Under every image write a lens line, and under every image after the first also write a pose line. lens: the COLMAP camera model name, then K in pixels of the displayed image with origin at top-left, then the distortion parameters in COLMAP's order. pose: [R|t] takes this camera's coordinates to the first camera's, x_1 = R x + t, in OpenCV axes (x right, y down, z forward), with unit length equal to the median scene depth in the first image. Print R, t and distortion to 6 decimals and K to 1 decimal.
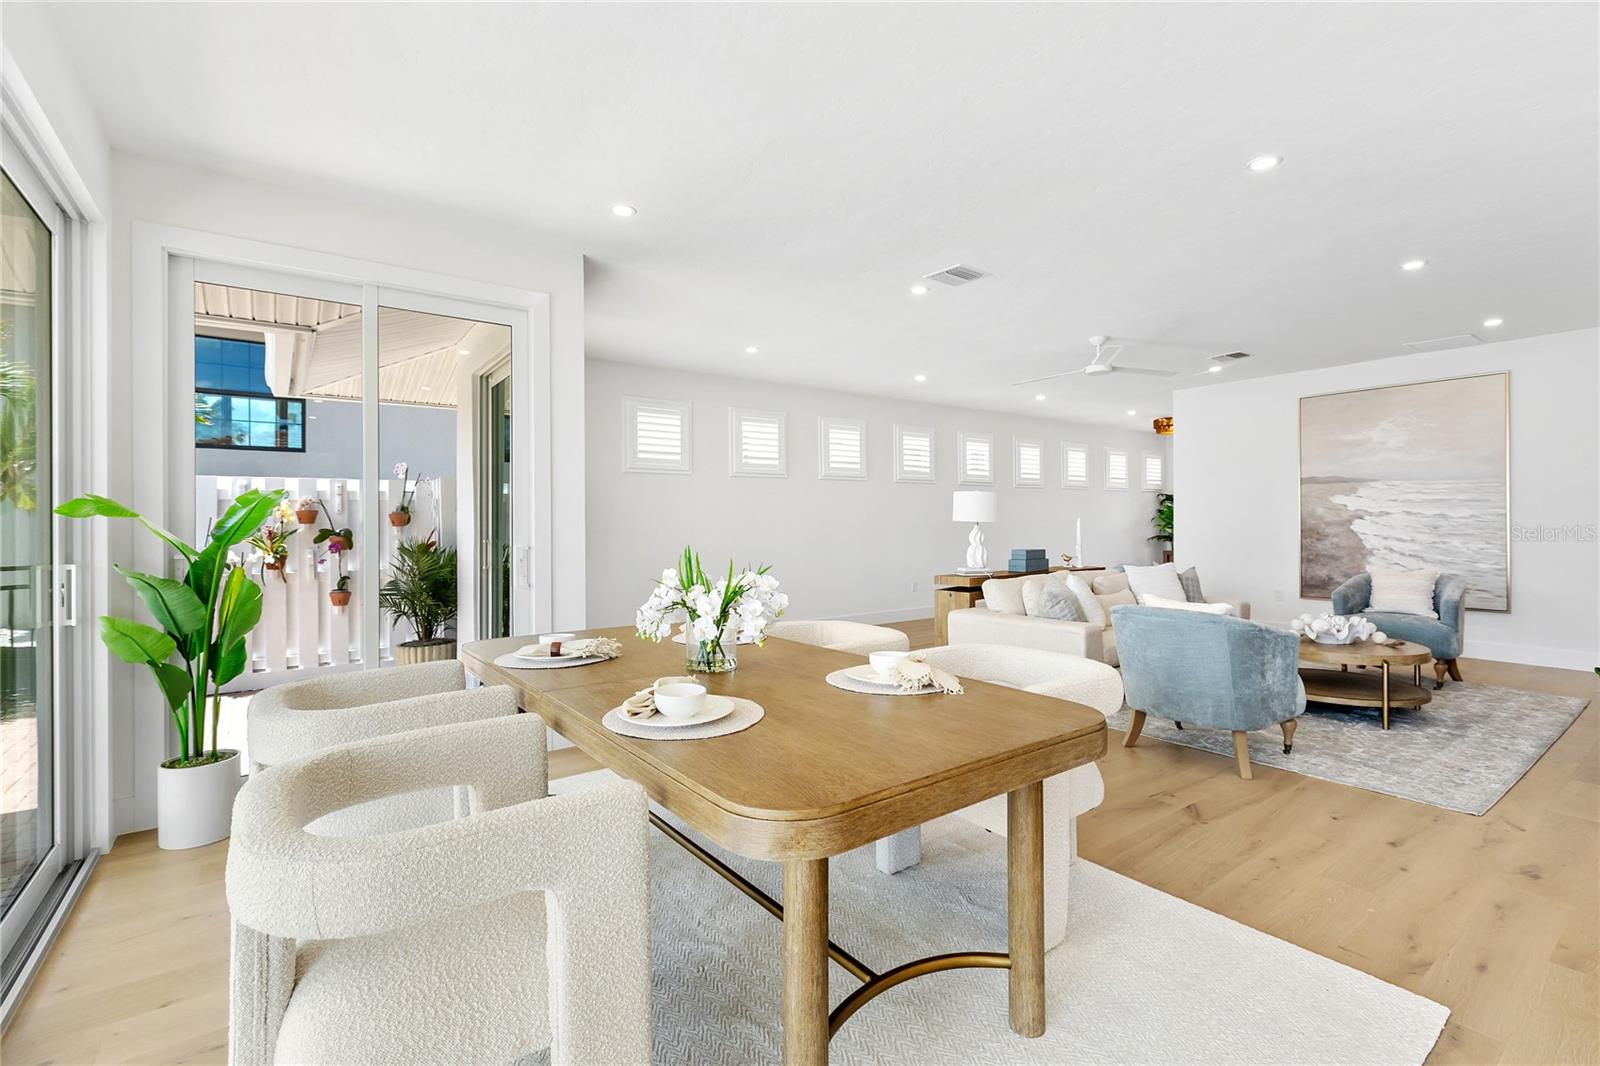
lens RADIAL K [[721.5, 0, 802.8], [0, 721.5, 530.9], [0, 0, 1]] dist [0.003884, 0.000823]
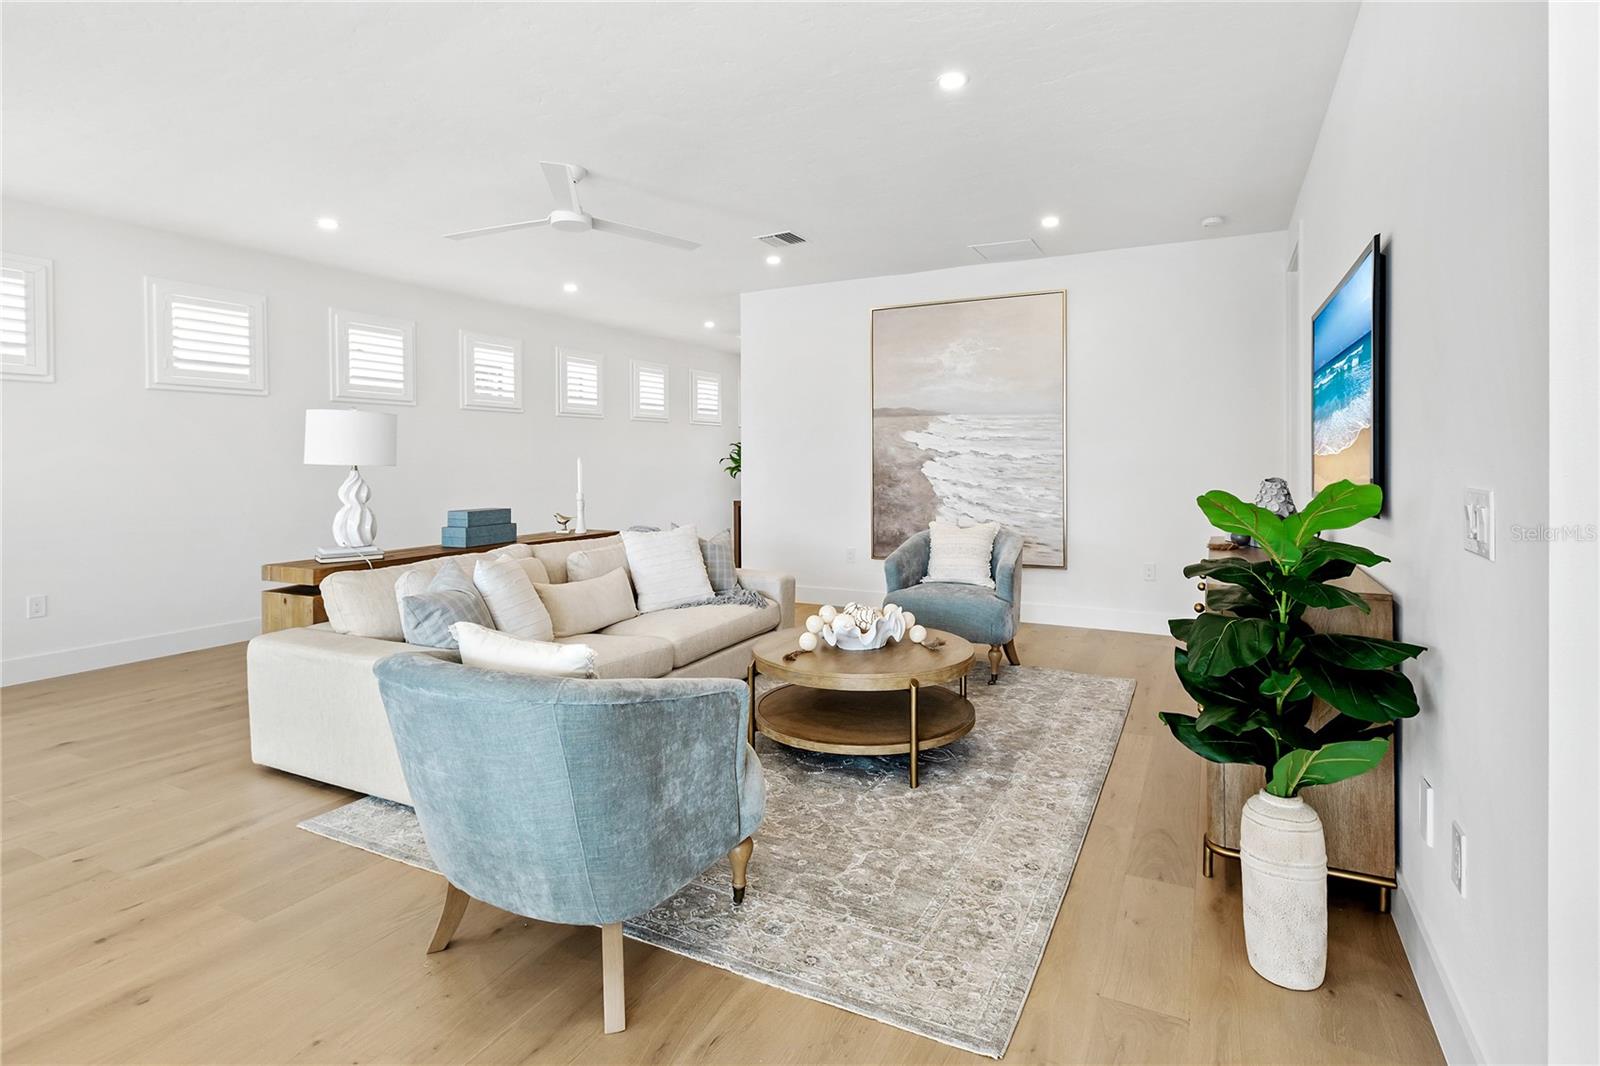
lens RADIAL K [[772.9, 0, 819.7], [0, 772.9, 483.6], [0, 0, 1]] dist [0.037321, 0.000596]
pose [[0.899102, -0.012705, 0.437554, 0.301228], [0.005392, 0.999824, 0.017952, -0.007144], [-0.437705, -0.013781, 0.899013, 0.291781]]
